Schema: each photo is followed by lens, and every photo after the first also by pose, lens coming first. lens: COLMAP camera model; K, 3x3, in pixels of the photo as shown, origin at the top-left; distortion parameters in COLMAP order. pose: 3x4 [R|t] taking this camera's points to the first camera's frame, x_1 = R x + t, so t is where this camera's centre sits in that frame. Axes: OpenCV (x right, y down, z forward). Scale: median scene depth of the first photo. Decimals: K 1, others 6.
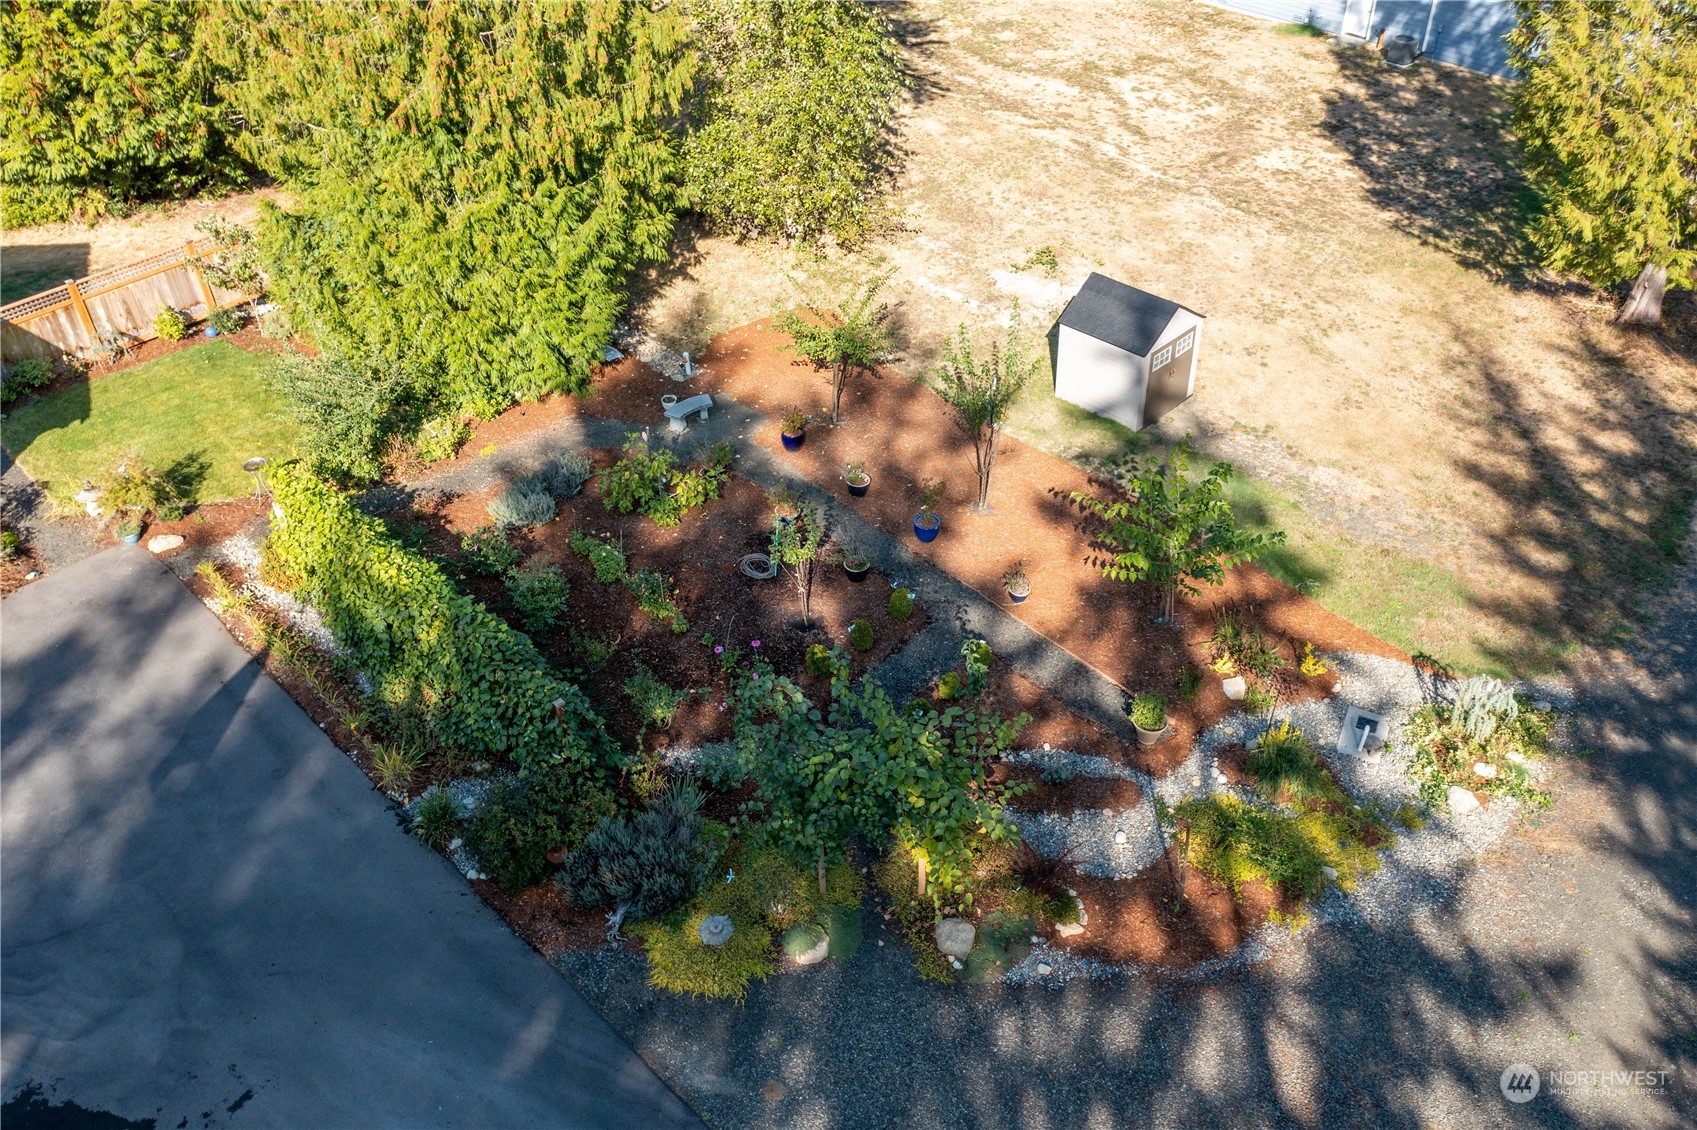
lens RADIAL K [[1377.8, 0, 848.5], [0, 1377.8, 565.0], [0, 0, 1]] dist [0.006506, 0.003804]
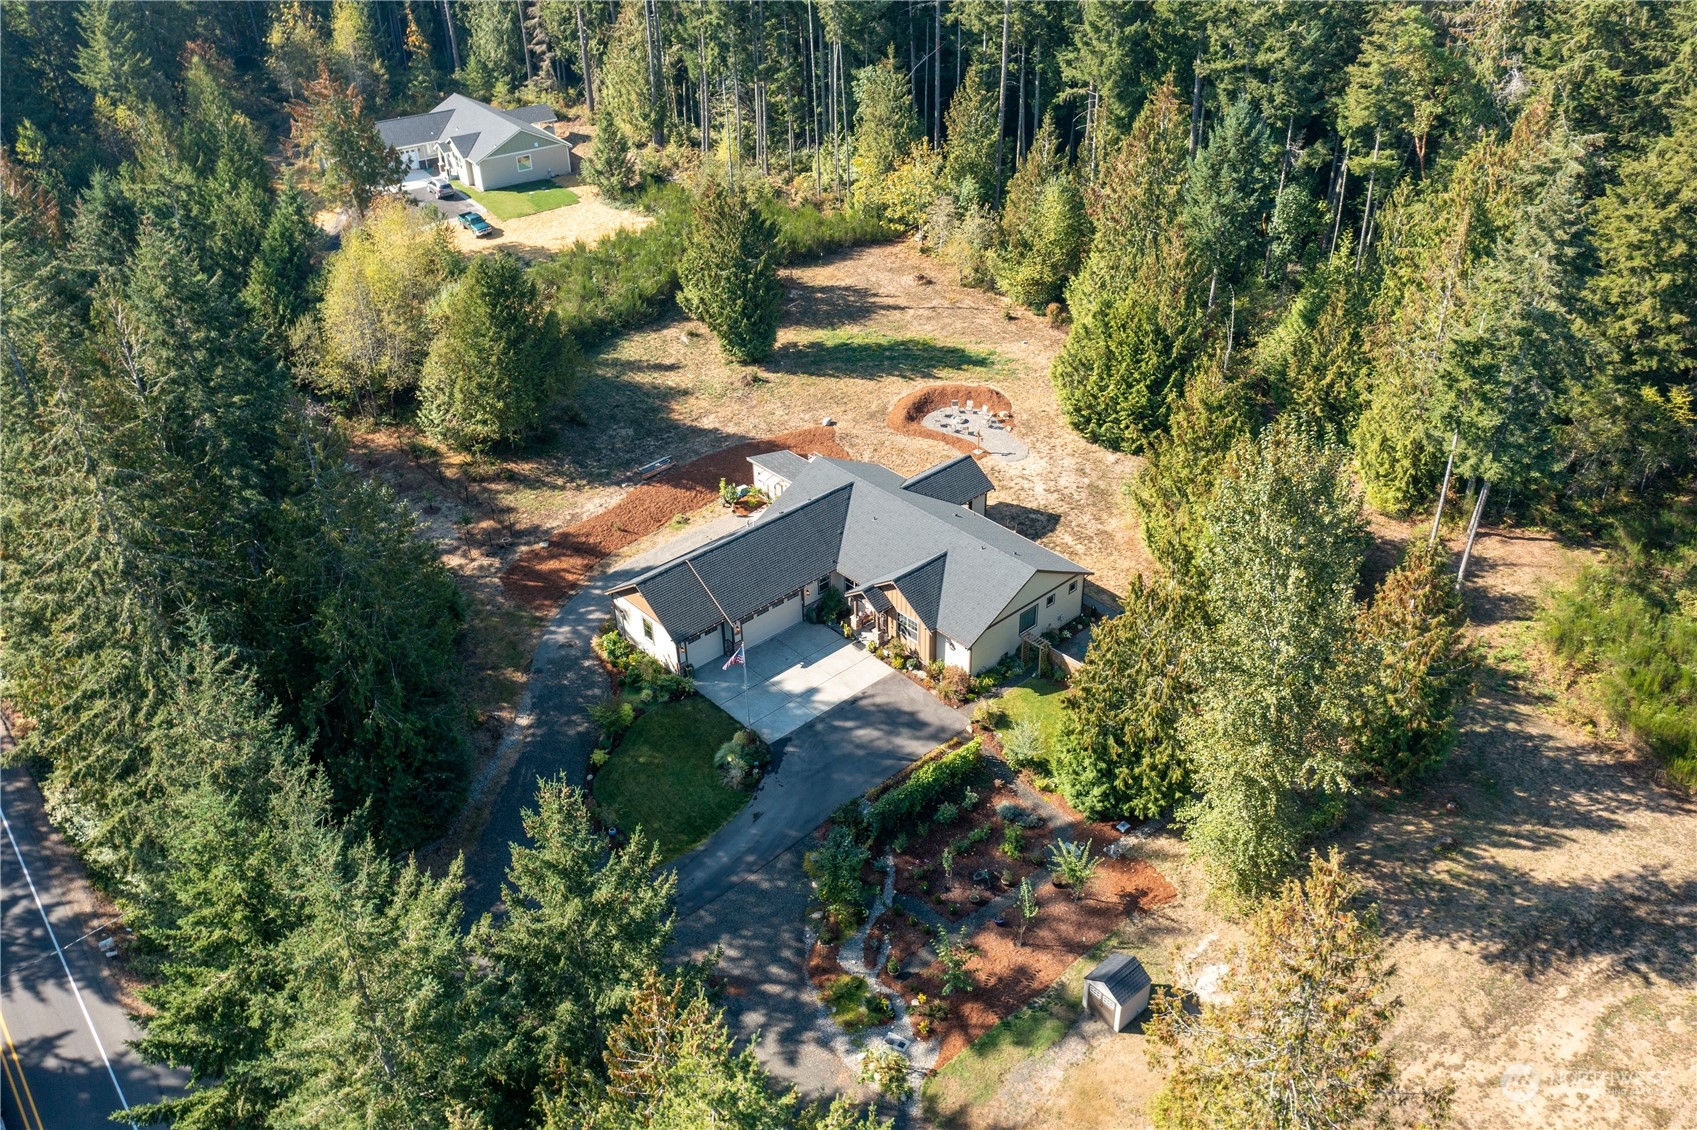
lens RADIAL K [[1377.8, 0, 848.5], [0, 1377.8, 565.0], [0, 0, 1]] dist [0.006506, 0.003804]
pose [[-0.066981, 0.551616, -0.831404, 2.263510], [-0.625869, 0.625723, 0.465573, -1.798602], [0.777046, 0.551535, 0.303328, -0.470509]]
